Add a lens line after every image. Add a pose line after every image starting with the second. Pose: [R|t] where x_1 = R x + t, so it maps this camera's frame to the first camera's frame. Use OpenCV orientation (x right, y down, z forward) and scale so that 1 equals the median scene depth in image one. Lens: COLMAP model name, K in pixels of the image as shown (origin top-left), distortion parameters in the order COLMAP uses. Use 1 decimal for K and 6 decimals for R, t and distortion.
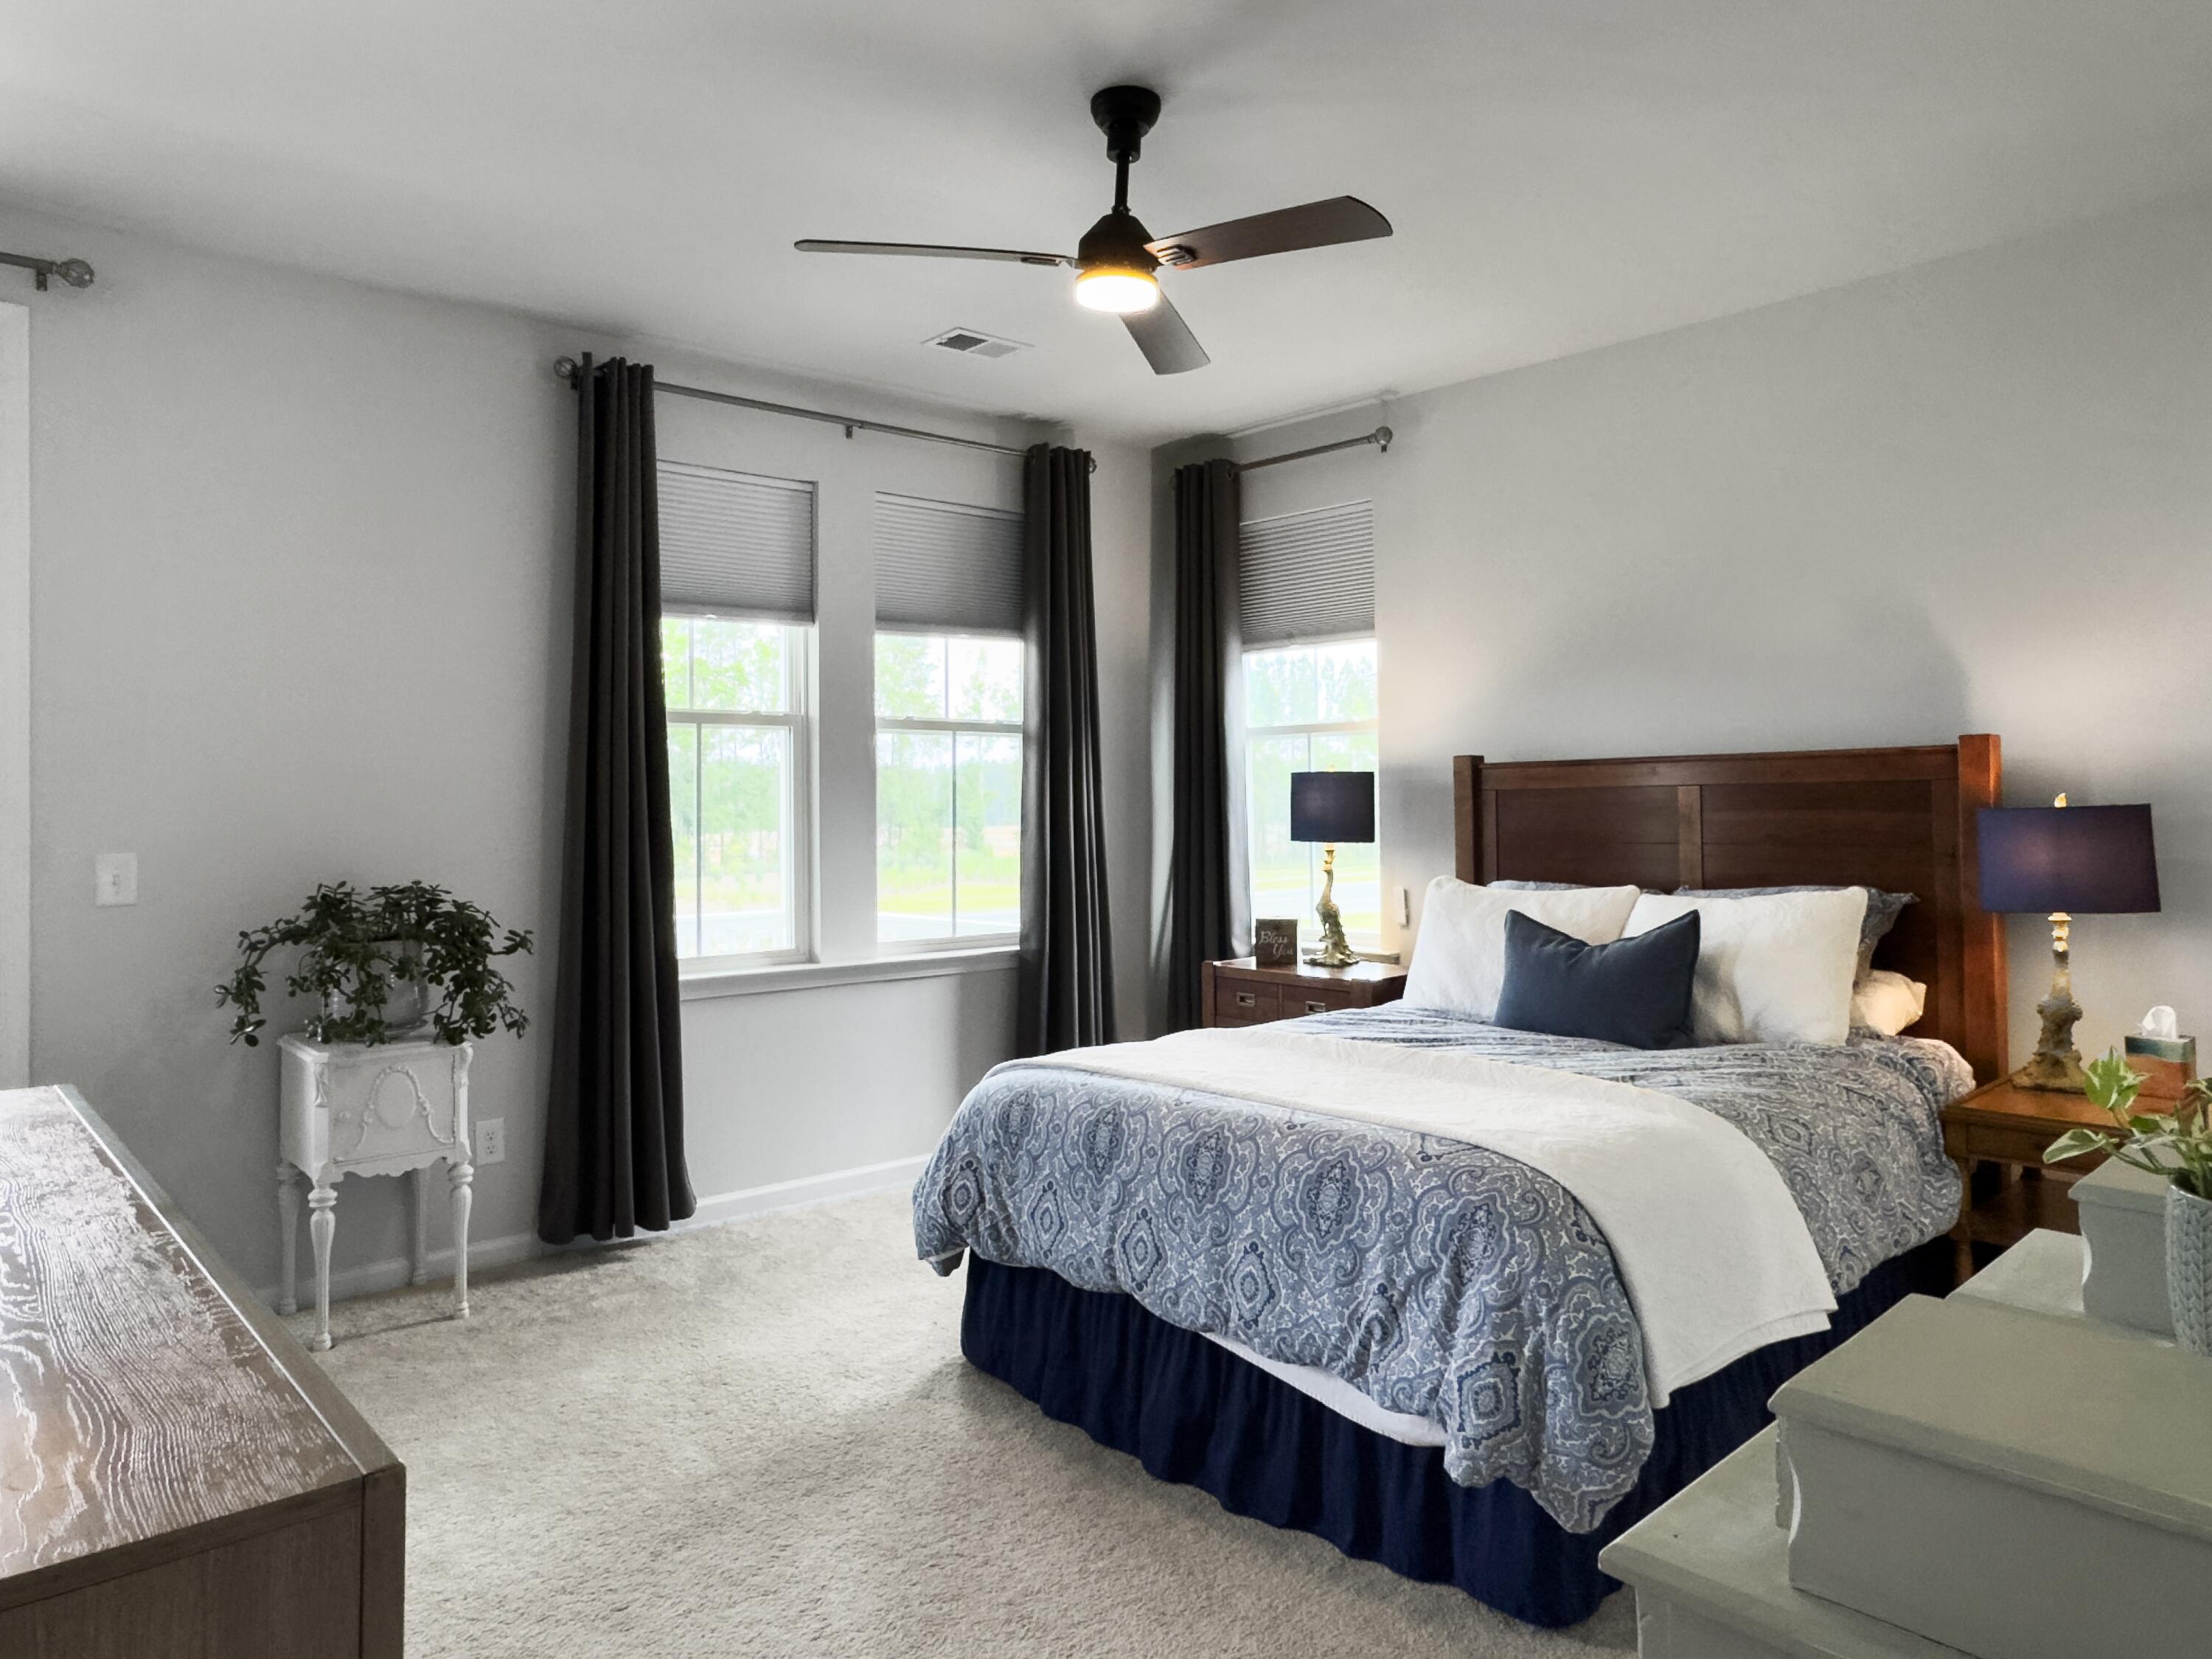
lens RADIAL K [[1452.3, 0, 1116.1], [0, 1452.3, 823.3], [0, 0, 1]] dist [-0.068023, 0.083690]
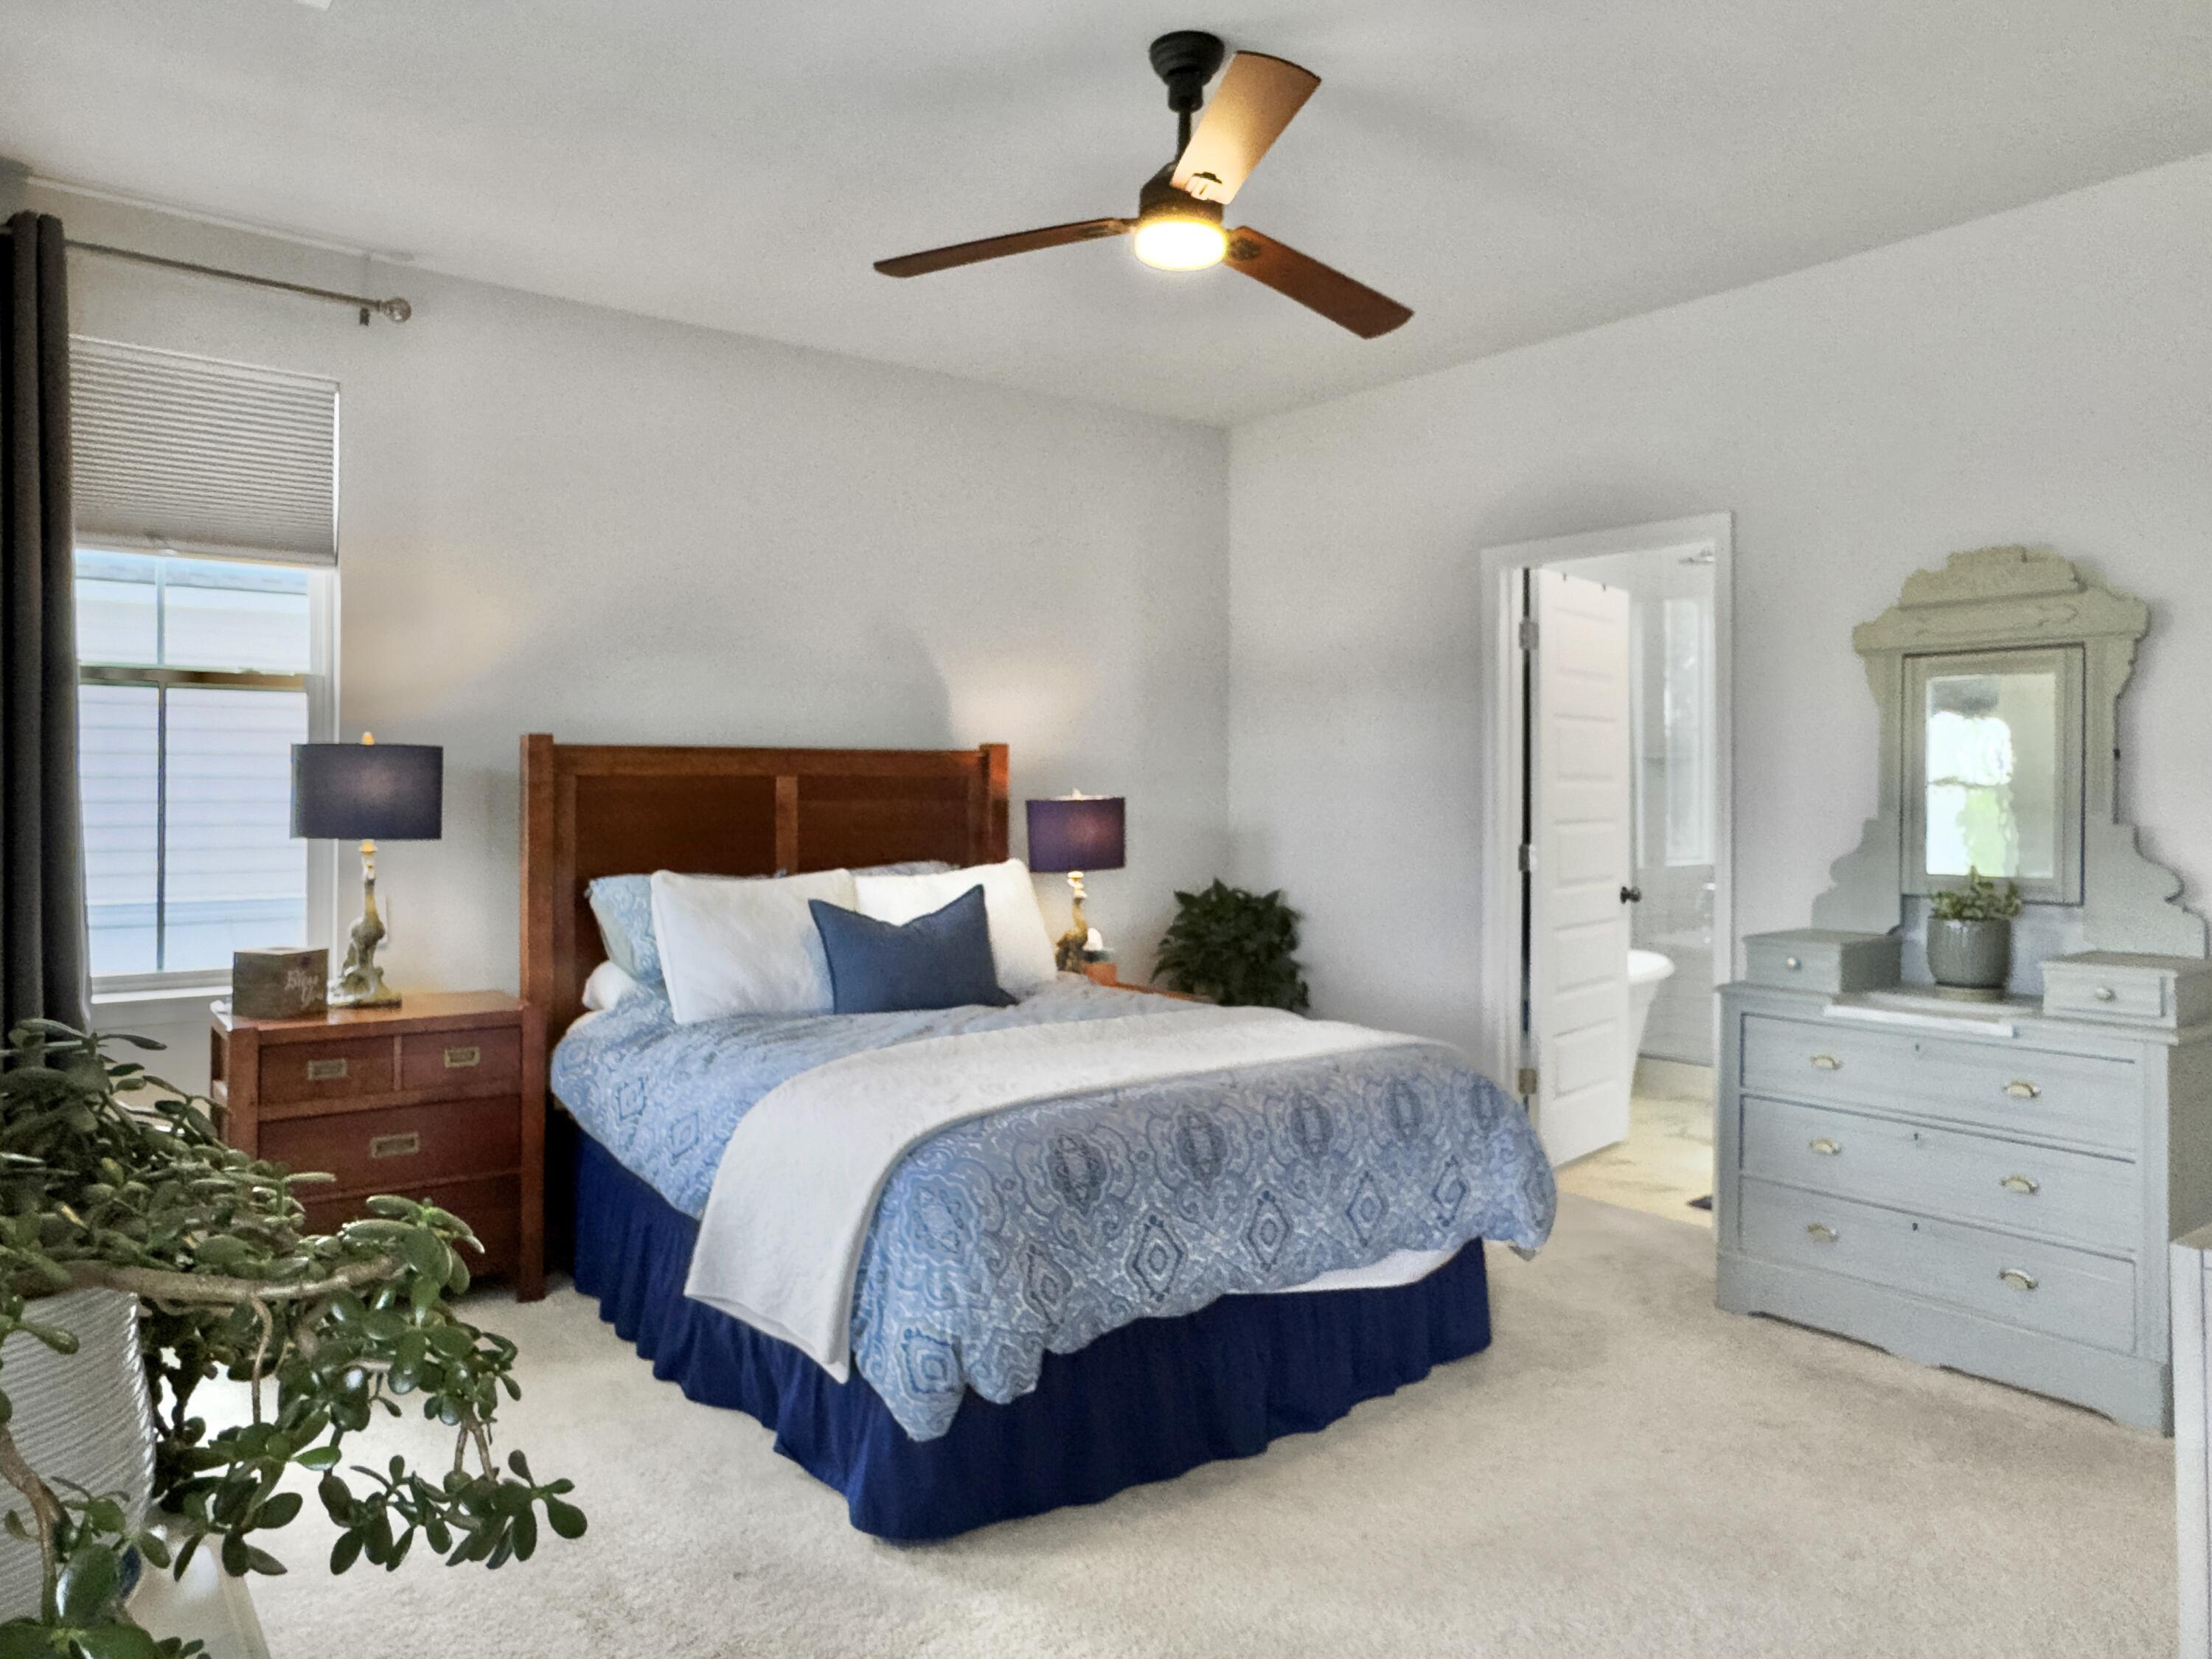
lens RADIAL K [[1452.3, 0, 1116.1], [0, 1452.3, 823.3], [0, 0, 1]] dist [-0.068023, 0.083690]
pose [[0.091695, -0.009465, 0.995742, -0.826301], [0.004318, 0.999949, 0.009107, -0.000296], [-0.995778, 0.003465, 0.091732, 0.838850]]
